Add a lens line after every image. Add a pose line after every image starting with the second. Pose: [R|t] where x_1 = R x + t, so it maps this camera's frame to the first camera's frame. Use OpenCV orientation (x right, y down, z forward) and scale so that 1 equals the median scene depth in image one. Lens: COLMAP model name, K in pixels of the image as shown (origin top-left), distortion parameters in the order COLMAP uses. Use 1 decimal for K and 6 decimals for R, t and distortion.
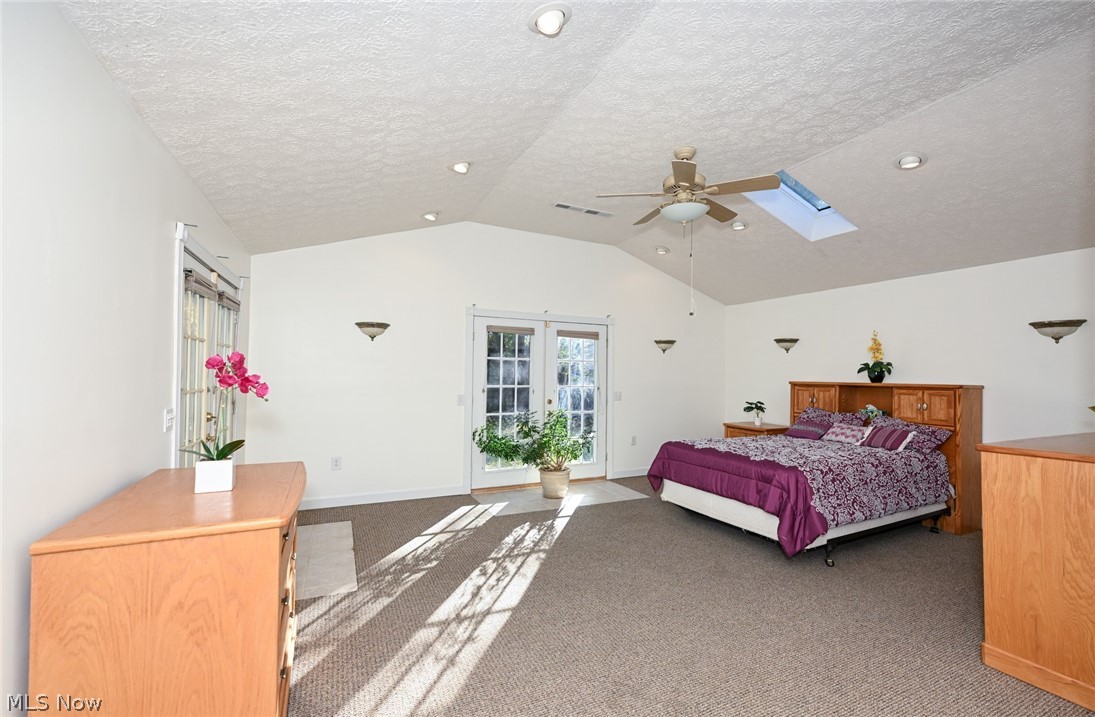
lens RADIAL K [[480.3, 0, 537.9], [0, 480.3, 362.0], [0, 0, 1]] dist [-0.001649, -0.000041]
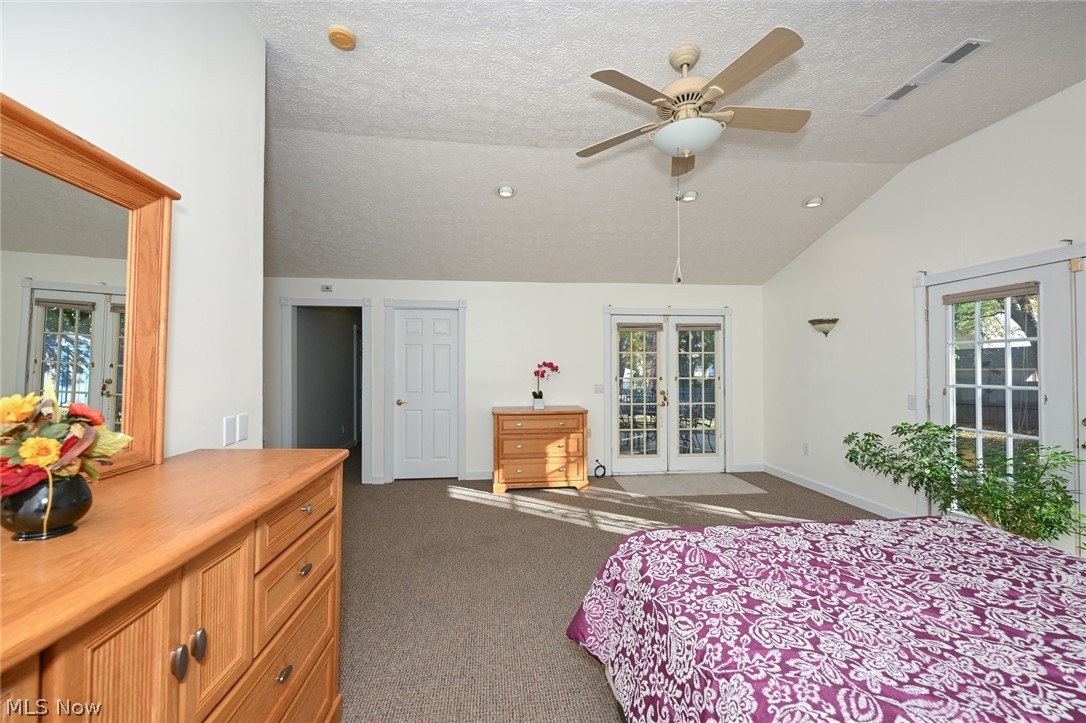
lens RADIAL K [[433.4, 0, 552.7], [0, 433.4, 360.6], [0, 0, 1]] dist [-0.002840, 0.000031]
pose [[-0.275746, -0.027255, -0.960844, 0.882594], [0.011541, 0.999432, -0.031661, 0.037561], [0.961161, -0.019820, -0.275275, 0.883148]]
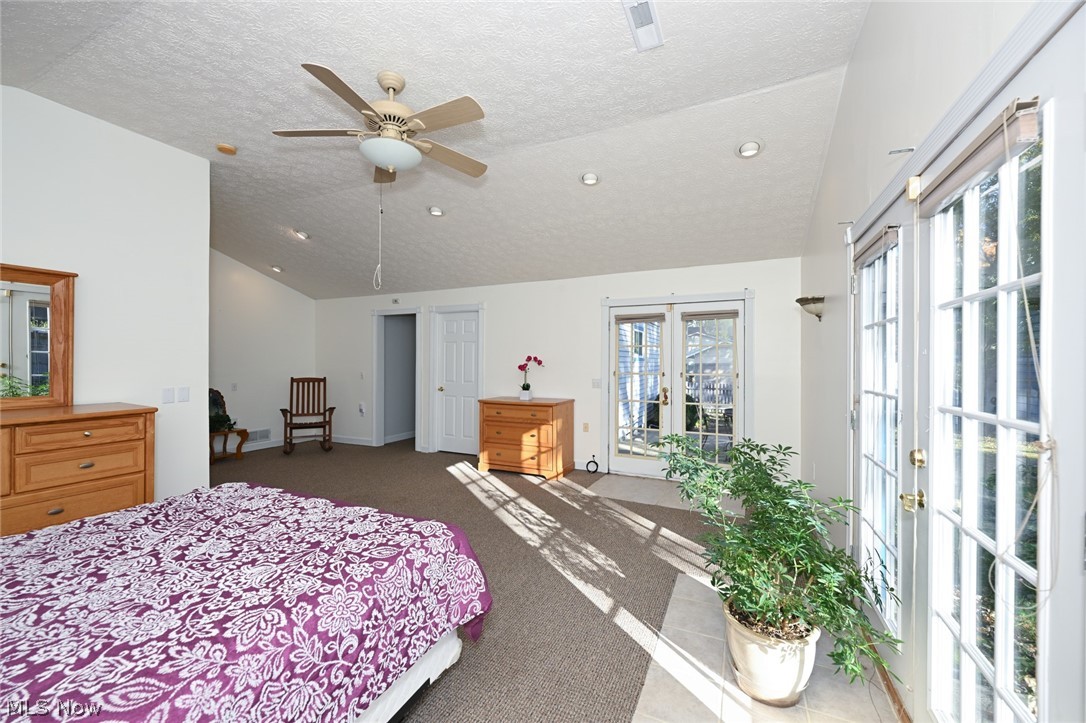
lens RADIAL K [[433.4, 0, 548.0], [0, 433.4, 360.3], [0, 0, 1]] dist [-0.002840, 0.000031]
pose [[-0.744564, -0.014422, -0.667395, 0.534798], [-0.002654, 0.999823, -0.018645, 0.038787], [0.667546, -0.012111, -0.744470, 1.545798]]
